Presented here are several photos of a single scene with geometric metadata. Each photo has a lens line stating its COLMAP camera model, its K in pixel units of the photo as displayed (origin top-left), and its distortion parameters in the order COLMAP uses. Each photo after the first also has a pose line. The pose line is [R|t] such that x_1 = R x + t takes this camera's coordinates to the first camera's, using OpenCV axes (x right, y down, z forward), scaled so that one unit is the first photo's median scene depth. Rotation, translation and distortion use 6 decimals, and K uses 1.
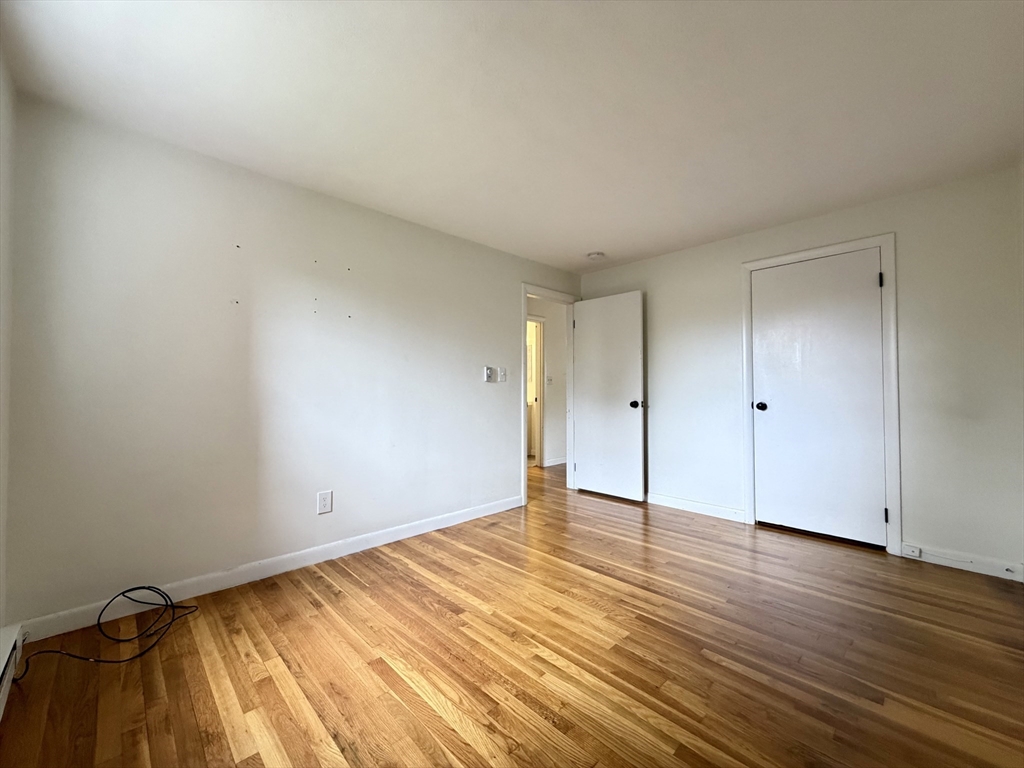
lens RADIAL K [[407.8, 0, 510.8], [0, 407.8, 383.8], [0, 0, 1]] dist [-0.000037, 0.000004]
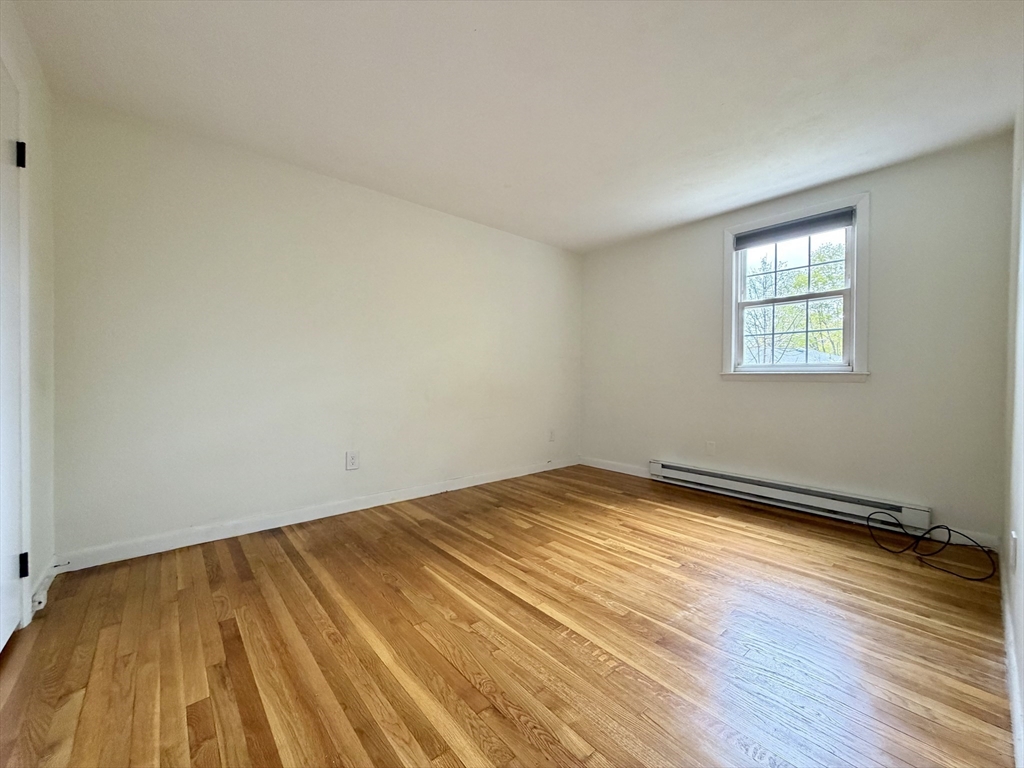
lens RADIAL K [[407.8, 0, 510.8], [0, 407.8, 383.8], [0, 0, 1]] dist [-0.000037, 0.000004]
pose [[-0.998236, -0.005229, 0.059143, 0.273659], [-0.005996, 0.999900, -0.012808, 0.097091], [-0.059070, -0.013140, -0.998167, 2.165913]]
